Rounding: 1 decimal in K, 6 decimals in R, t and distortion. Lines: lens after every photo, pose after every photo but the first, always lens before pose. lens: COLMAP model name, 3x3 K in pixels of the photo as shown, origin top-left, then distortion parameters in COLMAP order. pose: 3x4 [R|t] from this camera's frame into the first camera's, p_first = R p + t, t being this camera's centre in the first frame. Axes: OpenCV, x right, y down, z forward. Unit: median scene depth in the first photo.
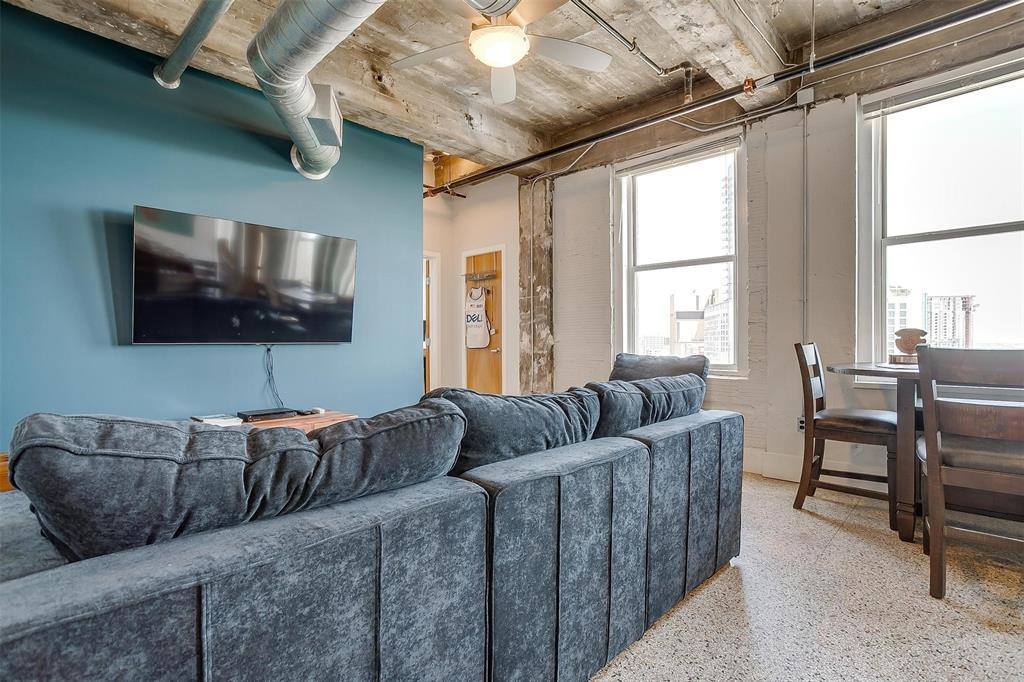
lens RADIAL K [[490.6, 0, 512.0], [0, 490.6, 341.0], [0, 0, 1]] dist [-0.056202, 0.024290]
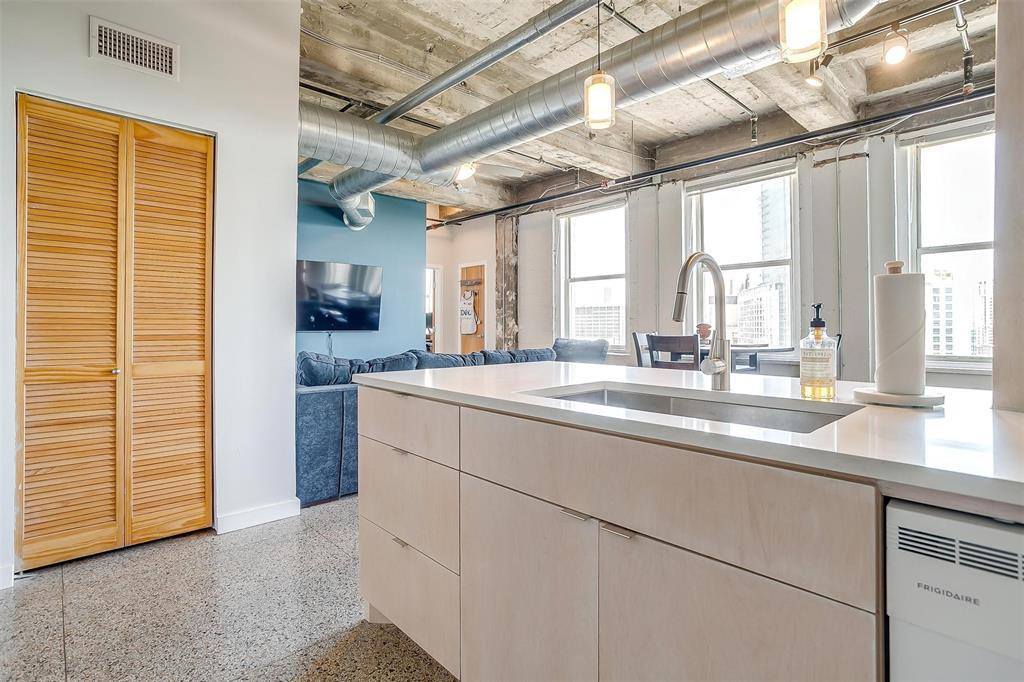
lens RADIAL K [[512.4, 0, 522.2], [0, 512.4, 315.9], [0, 0, 1]] dist [-0.001044, -0.000036]
pose [[0.999305, 0.001891, -0.037232, 0.153030], [-0.002670, 0.999779, -0.020875, -0.007838], [0.037184, 0.020960, 0.999089, -0.500702]]
